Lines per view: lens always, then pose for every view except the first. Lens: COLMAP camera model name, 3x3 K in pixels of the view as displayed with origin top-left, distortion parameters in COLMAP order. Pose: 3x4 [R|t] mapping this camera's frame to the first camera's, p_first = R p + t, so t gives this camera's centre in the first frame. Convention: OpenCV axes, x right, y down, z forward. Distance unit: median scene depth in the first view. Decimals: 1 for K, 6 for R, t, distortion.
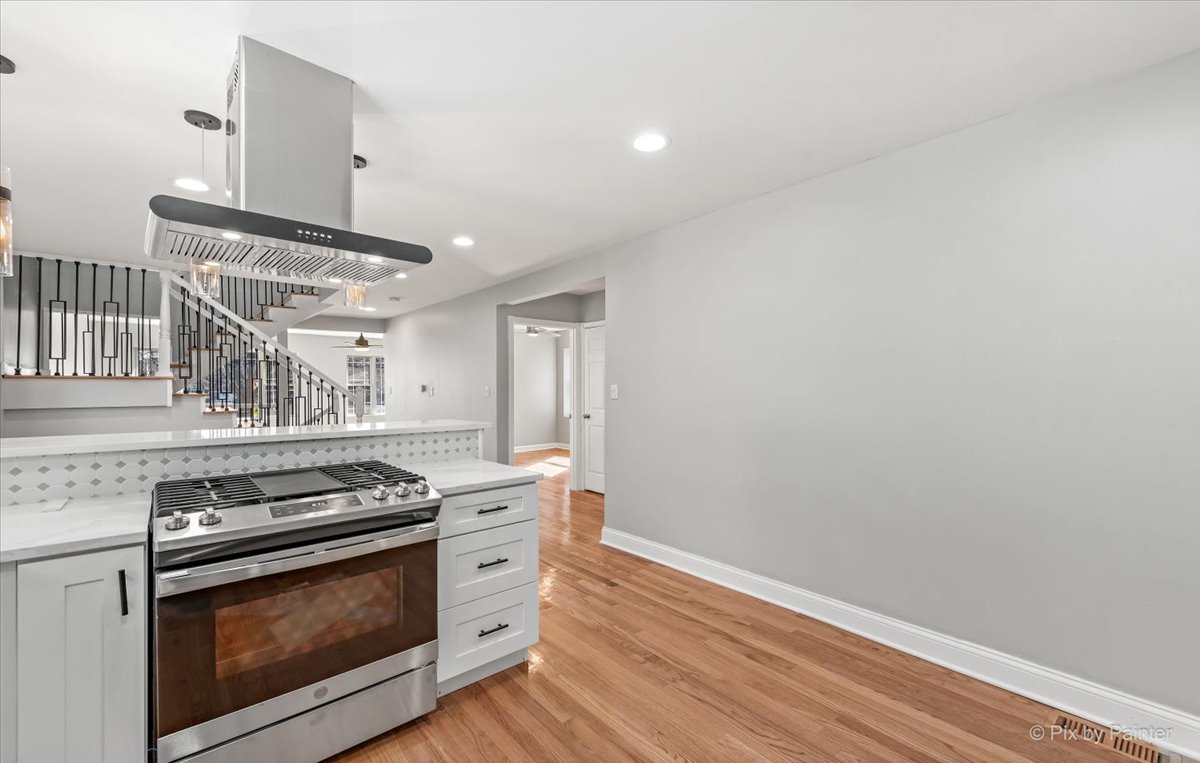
lens RADIAL K [[496.4, 0, 602.0], [0, 496.4, 387.1], [0, 0, 1]] dist [0.009927, -0.000164]
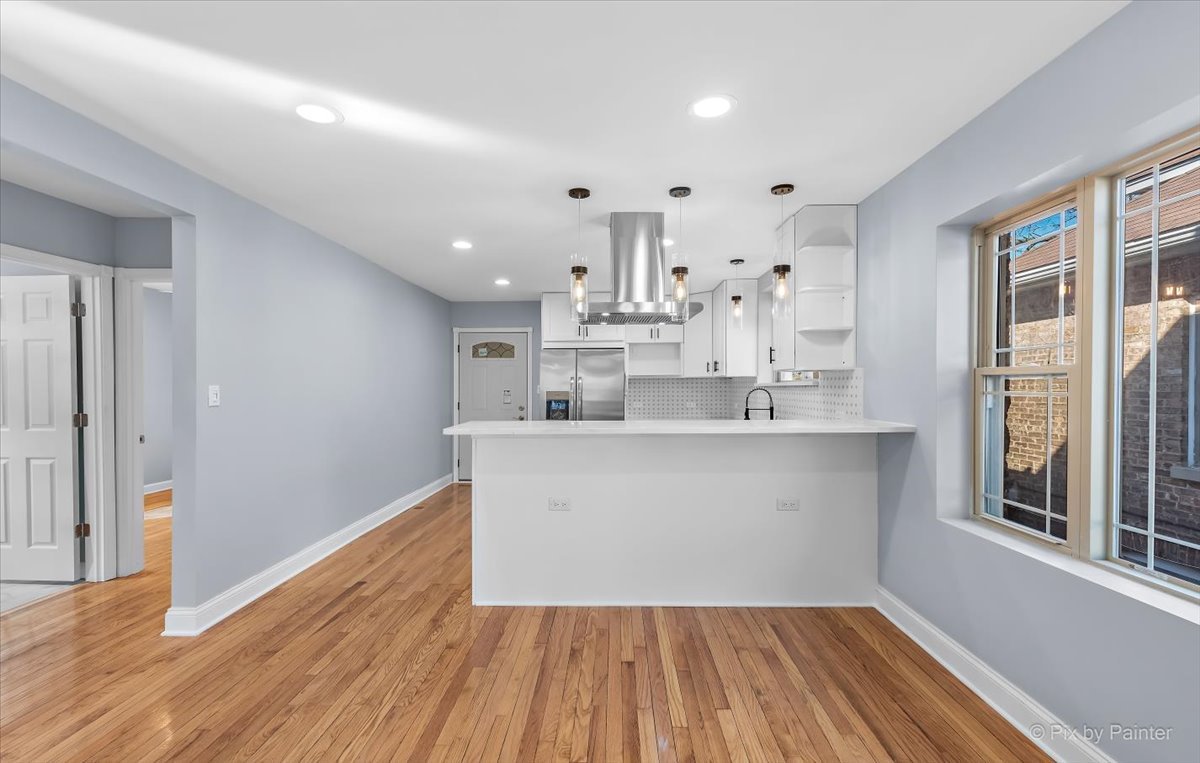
lens RADIAL K [[526.2, 0, 601.9], [0, 526.2, 386.6], [0, 0, 1]] dist [0.011923, -0.000262]
pose [[-0.741171, 0.005722, 0.671292, -1.381539], [0.004318, 0.999984, -0.003757, 0.006846], [-0.671303, 0.000114, -0.741183, 1.907441]]
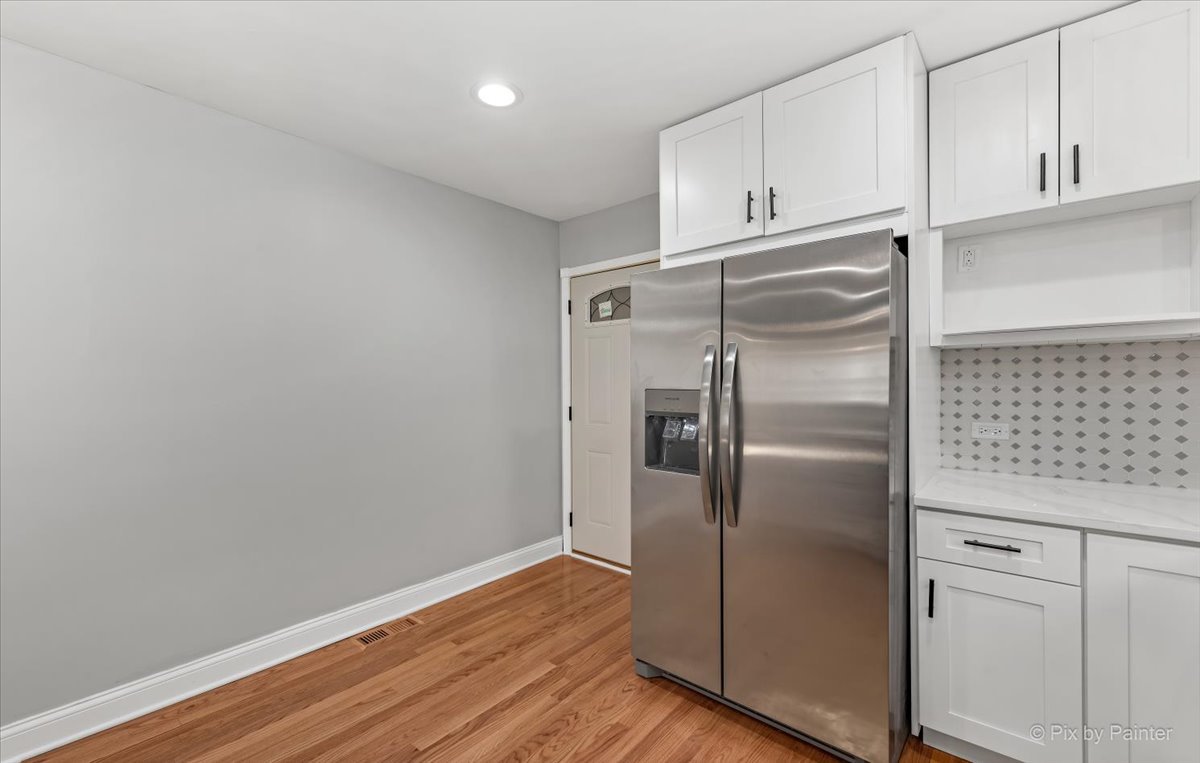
lens RADIAL K [[503.6, 0, 601.8], [0, 503.6, 385.9], [0, 0, 1]] dist [0.001210, -0.000251]
pose [[-0.164268, -0.006059, 0.986397, -0.352055], [0.010478, 0.999914, 0.007887, 0.005983], [-0.986360, 0.011631, -0.164190, 0.459493]]
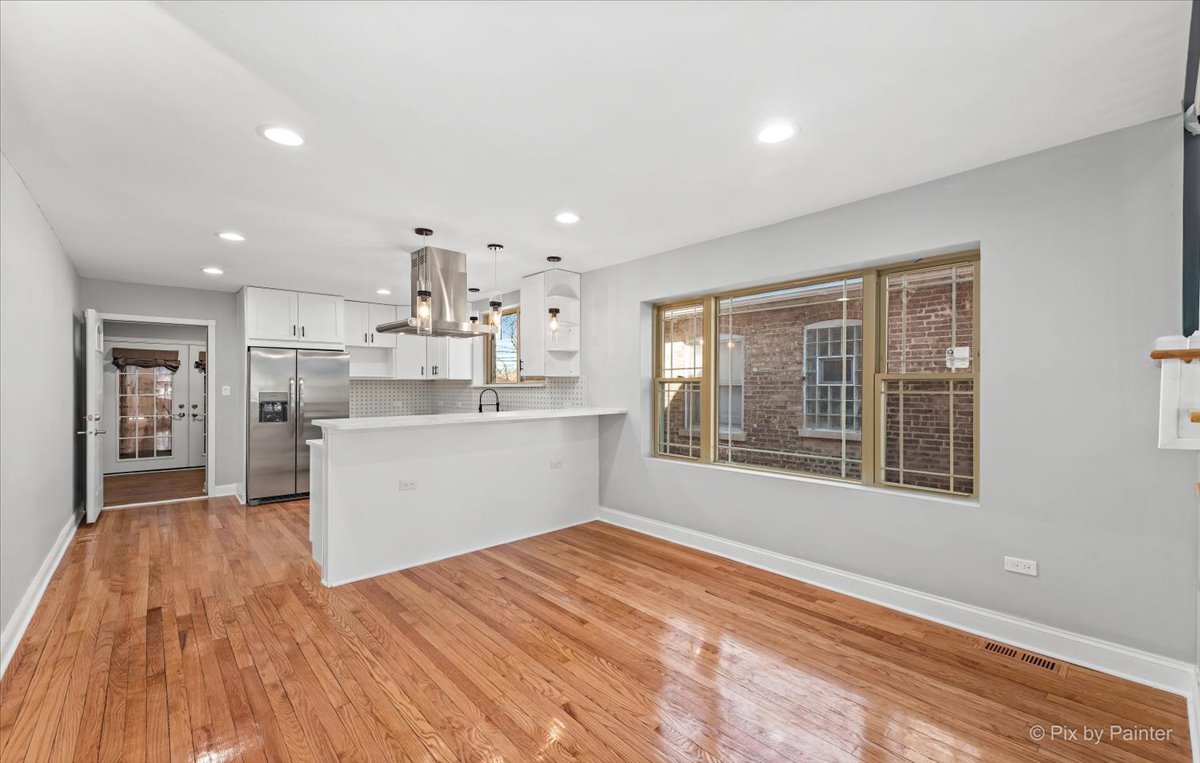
lens RADIAL K [[496.4, 0, 602.0], [0, 496.4, 387.1], [0, 0, 1]] dist [0.009927, -0.000164]
pose [[-0.999590, 0.005116, -0.028187, -0.982731], [0.005132, 0.999987, -0.000506, 0.004532], [0.028184, -0.000650, -0.999603, 2.501131]]
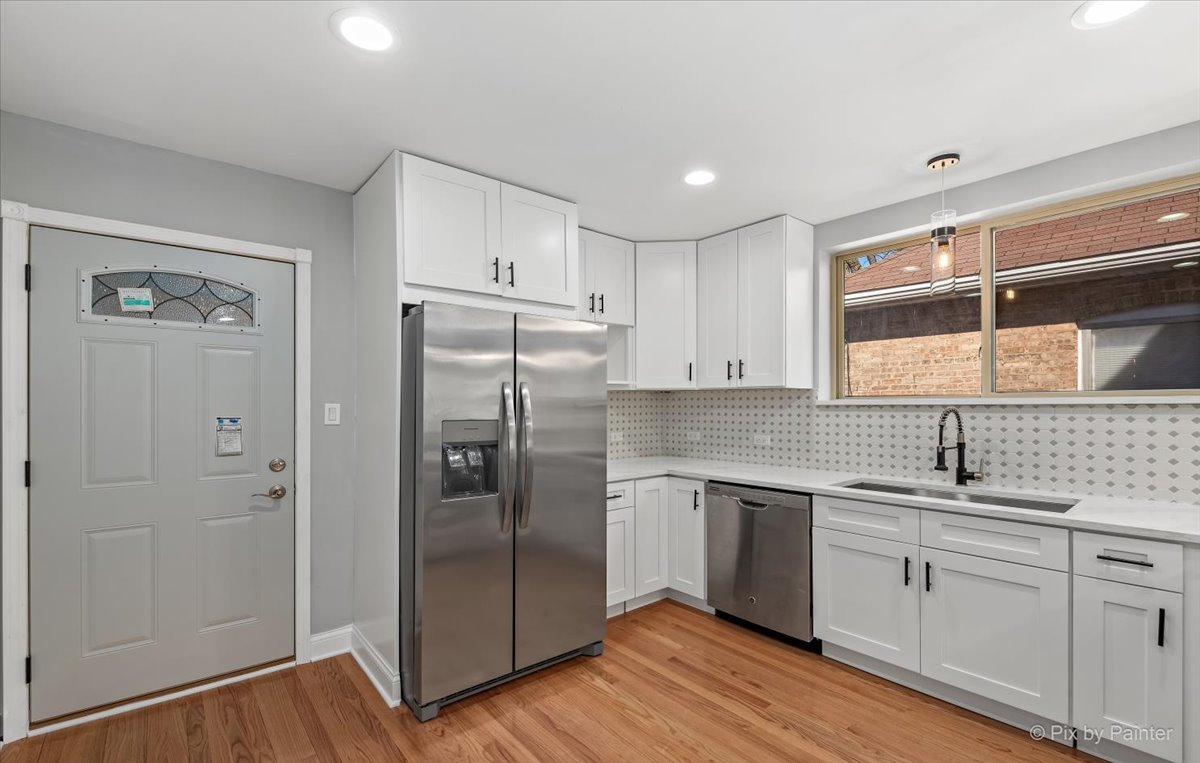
lens RADIAL K [[525.6, 0, 598.5], [0, 525.6, 399.6], [0, 0, 1]] dist [-0.001156, -0.000383]
pose [[-0.999892, 0.006777, 0.013023, 0.199074], [0.006656, 0.999935, -0.009264, -0.005222], [-0.013085, -0.009177, -0.999872, 1.127987]]
